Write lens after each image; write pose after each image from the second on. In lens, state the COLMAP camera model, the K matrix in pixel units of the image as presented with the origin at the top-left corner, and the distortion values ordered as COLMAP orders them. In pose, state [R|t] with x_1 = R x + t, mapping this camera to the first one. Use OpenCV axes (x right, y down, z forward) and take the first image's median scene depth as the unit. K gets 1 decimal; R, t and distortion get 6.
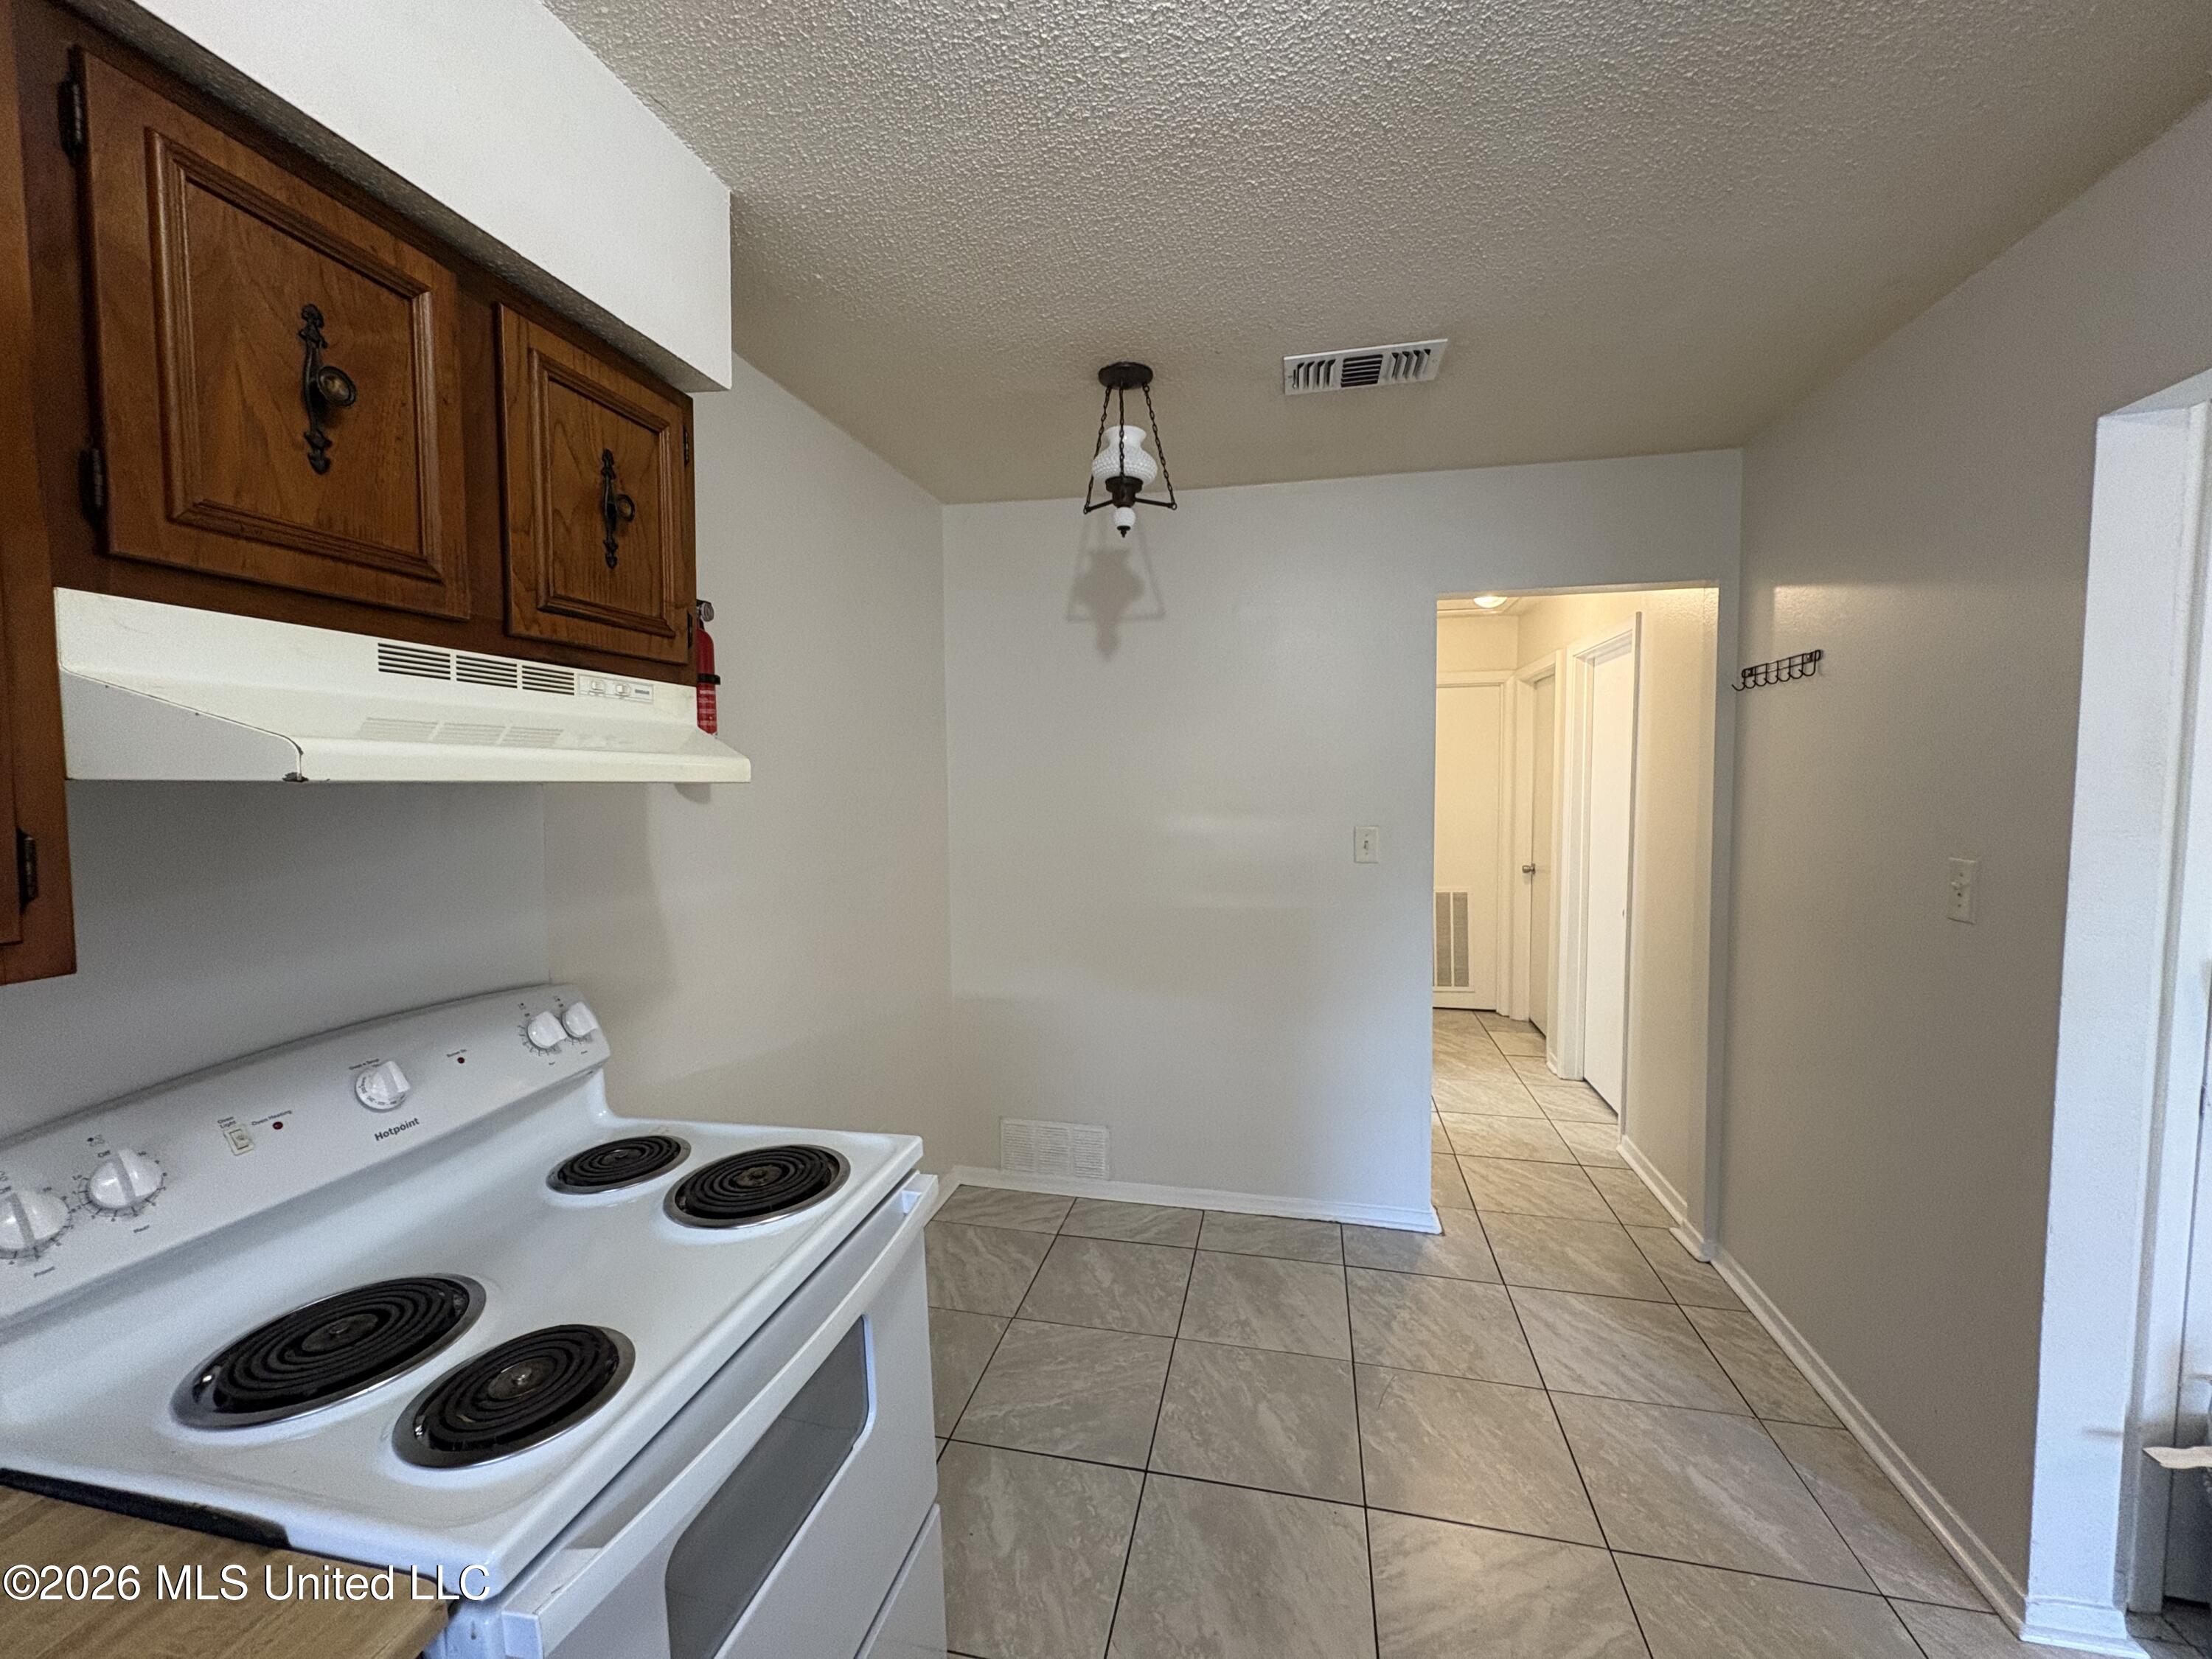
lens RADIAL K [[890.1, 0, 1114.1], [0, 890.1, 819.7], [0, 0, 1]] dist [0.000244, -0.000038]
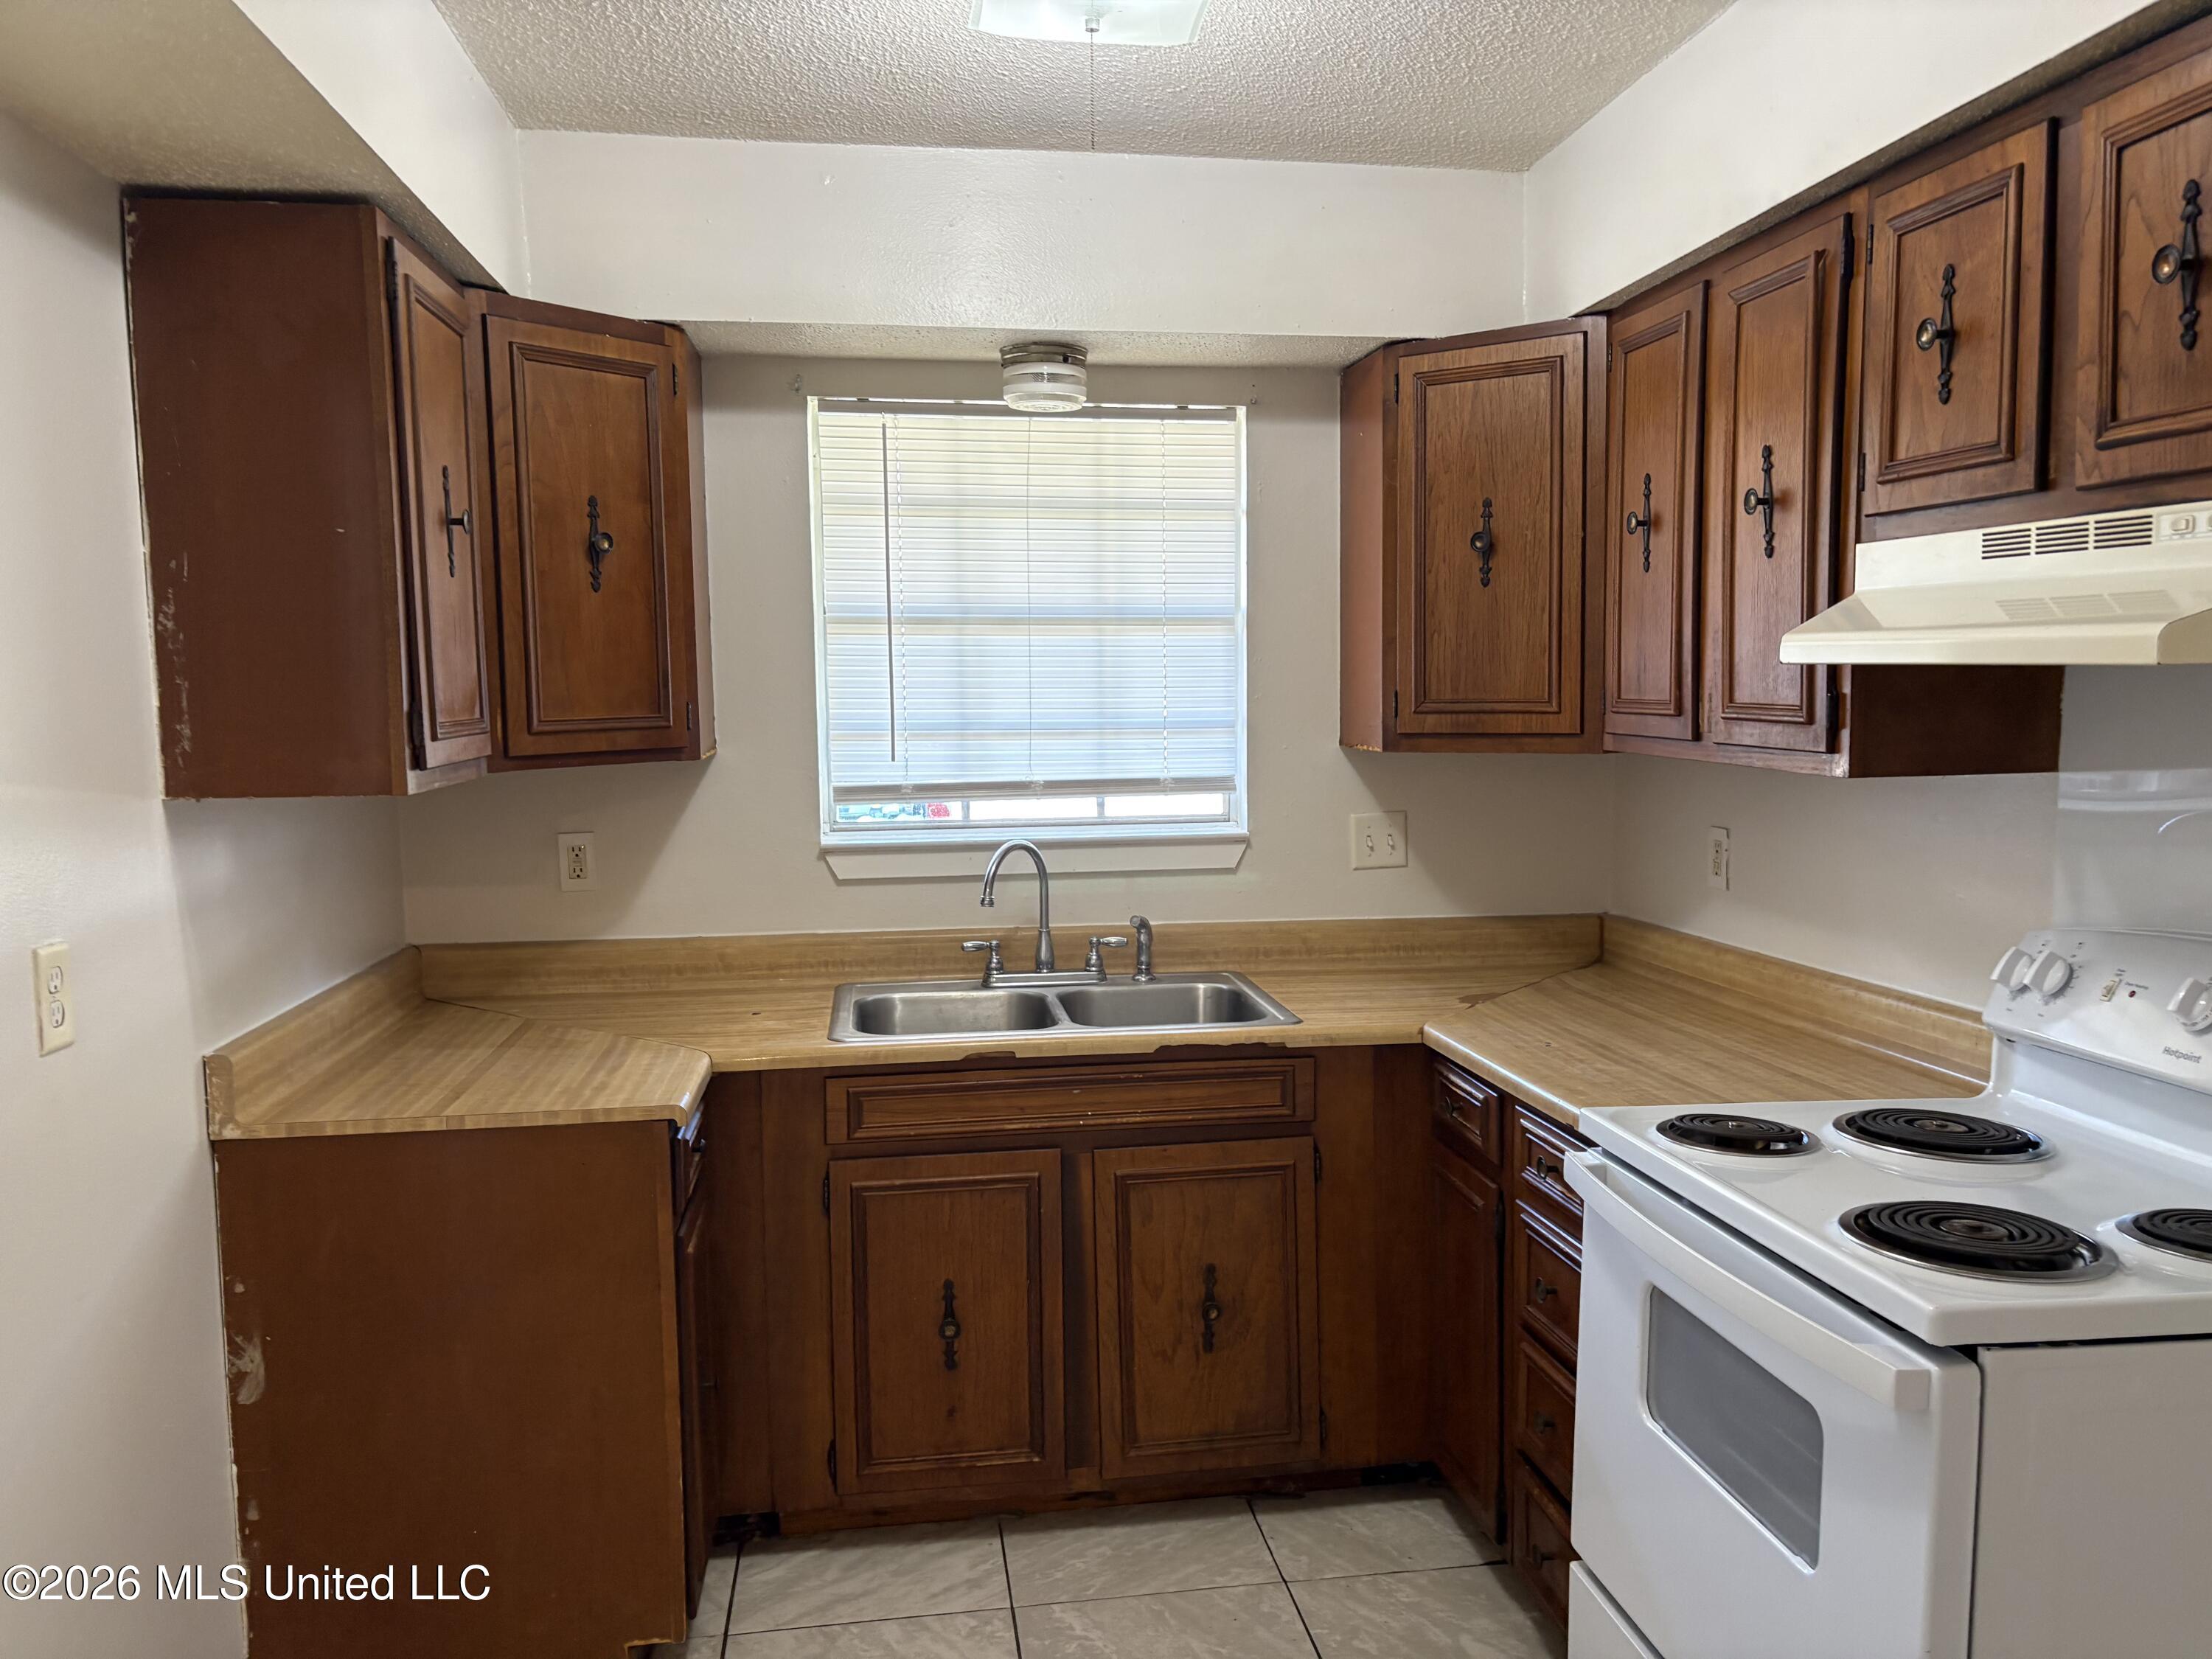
lens RADIAL K [[1666.7, 0, 1106.0], [0, 1666.7, 829.5], [0, 0, 1]] dist [0.074585, -0.060503]
pose [[-0.935187, 0.044327, -0.351370, 0.784602], [-0.004900, 0.990422, 0.137989, -0.101962], [0.354121, 0.130767, -0.926012, 2.195760]]
